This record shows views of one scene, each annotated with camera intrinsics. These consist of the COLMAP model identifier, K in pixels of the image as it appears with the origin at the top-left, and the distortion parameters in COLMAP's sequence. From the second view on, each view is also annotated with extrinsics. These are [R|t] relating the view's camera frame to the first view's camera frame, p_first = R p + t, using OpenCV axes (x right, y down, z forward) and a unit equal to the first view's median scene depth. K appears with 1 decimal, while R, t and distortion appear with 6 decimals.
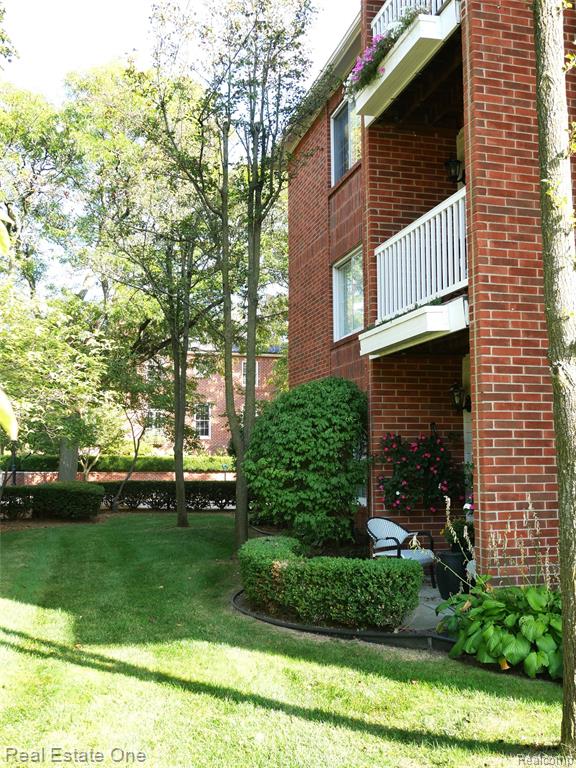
lens RADIAL K [[806.2, 0, 288.4], [0, 806.2, 383.3], [0, 0, 1]] dist [-0.008922, 0.000000]
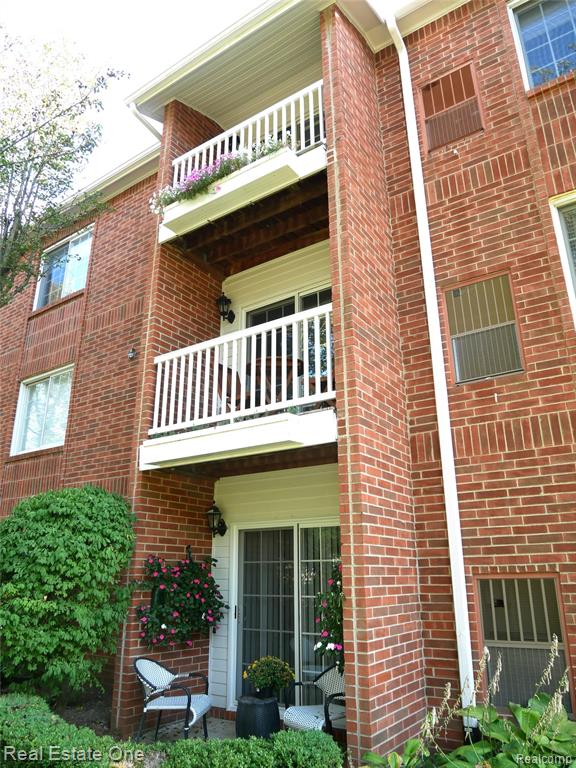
lens RADIAL K [[550.9, 0, 285.5], [0, 550.9, 386.0], [0, 0, 1]] dist [-0.066475, 0.013500]
pose [[0.759461, 0.217397, 0.613154, -0.184295], [-0.063299, 0.962734, -0.262939, 0.032629], [-0.647466, 0.160880, 0.744920, 0.446773]]
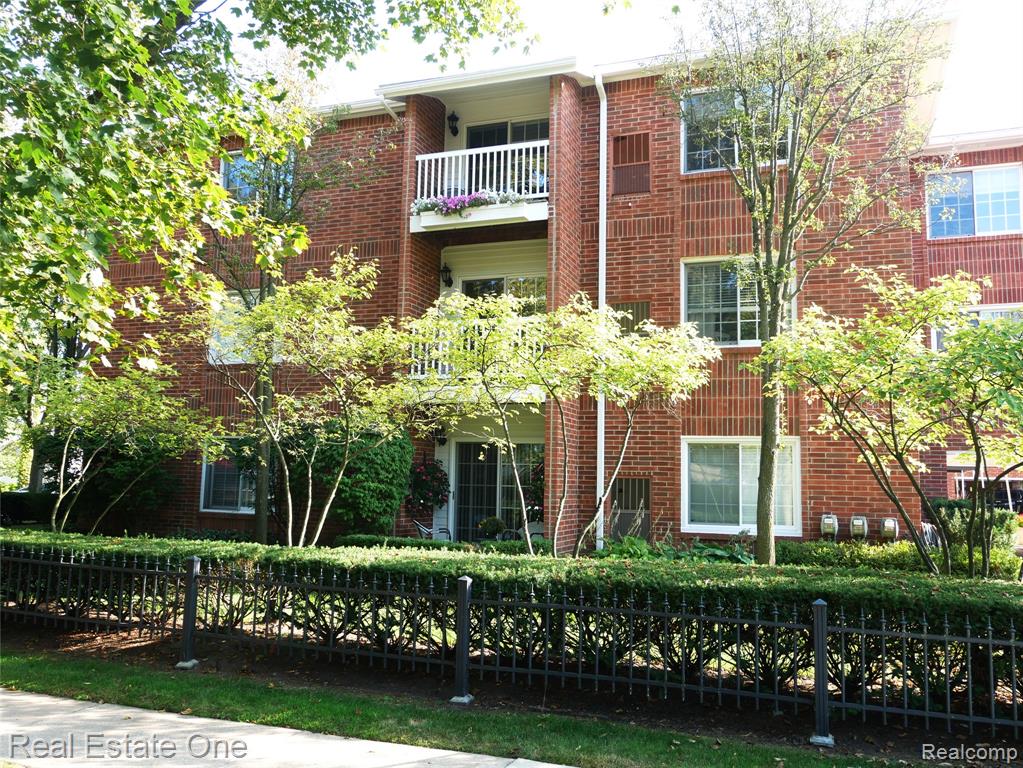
lens RADIAL K [[873.8, 0, 510.8], [0, 873.8, 384.6], [0, 0, 1]] dist [-0.019901, -0.003766]
pose [[0.583572, 0.109013, 0.804711, -1.048542], [-0.101720, 0.992957, -0.060747, 0.010749], [-0.805665, -0.046405, 0.590551, -0.017328]]
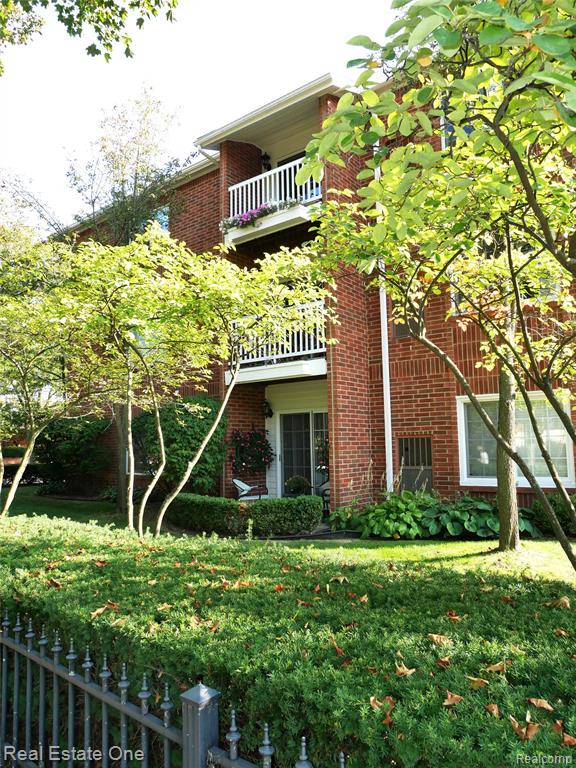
lens RADIAL K [[550.9, 0, 287.4], [0, 550.9, 384.8], [0, 0, 1]] dist [-0.066475, 0.013500]
pose [[0.799104, 0.058447, 0.598345, -0.514441], [-0.044373, 0.998282, -0.038253, 0.008666], [-0.599553, 0.004018, 0.800325, 0.003914]]
